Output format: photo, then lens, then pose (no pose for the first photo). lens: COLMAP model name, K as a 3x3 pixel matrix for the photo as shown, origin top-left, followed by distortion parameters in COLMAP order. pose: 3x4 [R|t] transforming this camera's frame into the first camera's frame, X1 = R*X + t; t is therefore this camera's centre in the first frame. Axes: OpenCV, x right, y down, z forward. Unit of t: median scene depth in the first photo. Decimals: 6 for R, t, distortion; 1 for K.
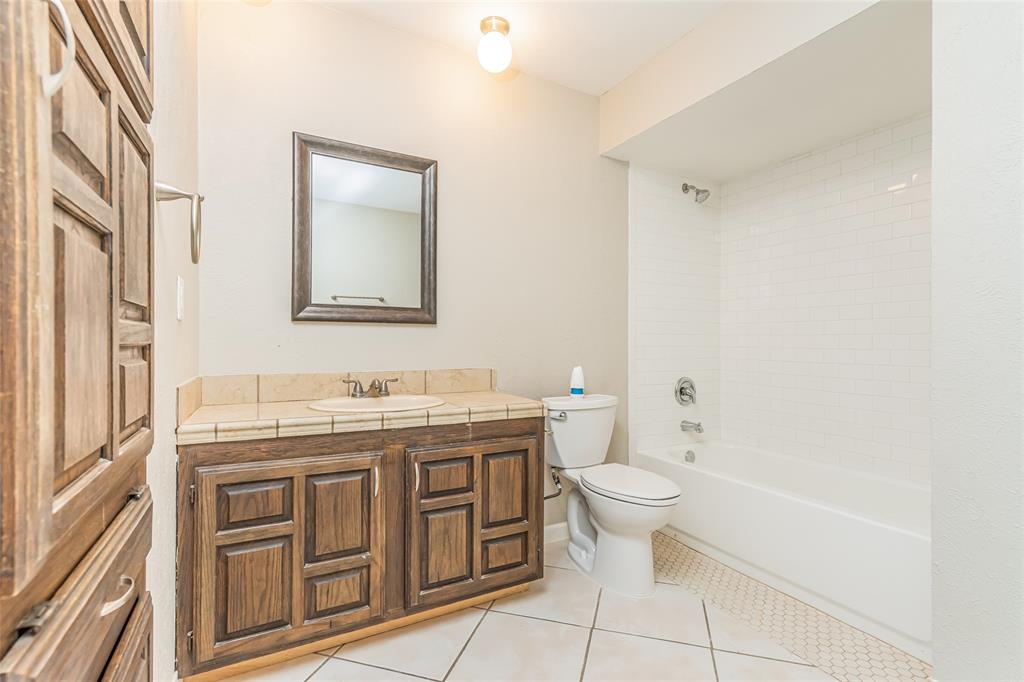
lens RADIAL K [[470.0, 0, 512.0], [0, 470.0, 341.0], [0, 0, 1]] dist [0.019574, 0.000026]
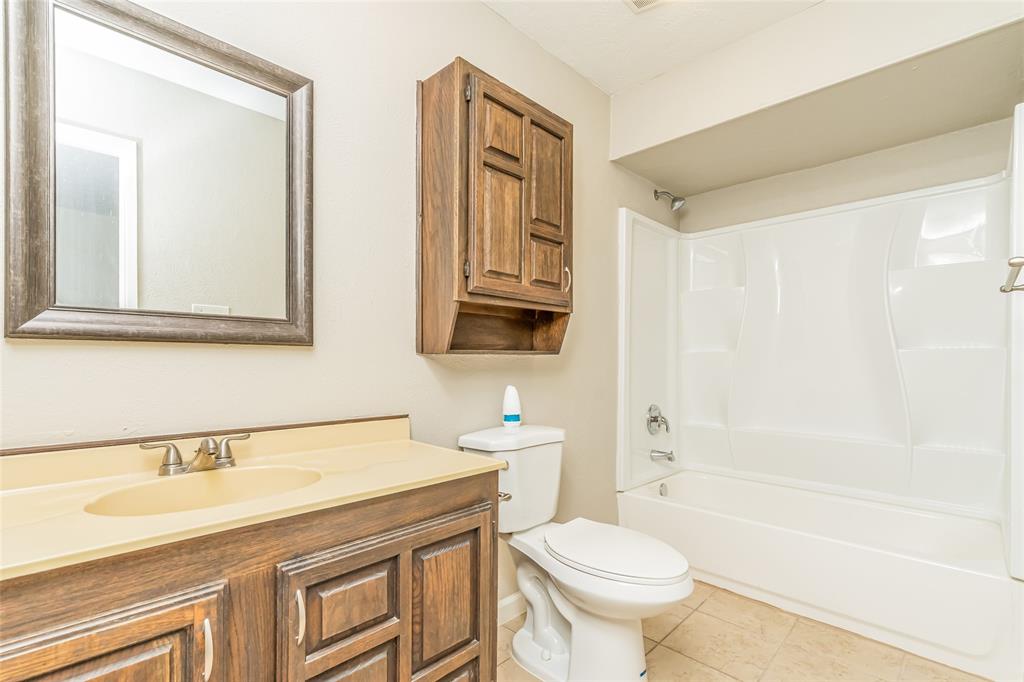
lens RADIAL K [[470.0, 0, 512.0], [0, 470.0, 341.0], [0, 0, 1]] dist [0.019574, 0.000026]
pose [[0.965918, -0.030217, 0.257080, -0.081104], [0.035764, 0.999217, -0.016925, -0.010475], [-0.256367, 0.025542, 0.966242, 0.352806]]
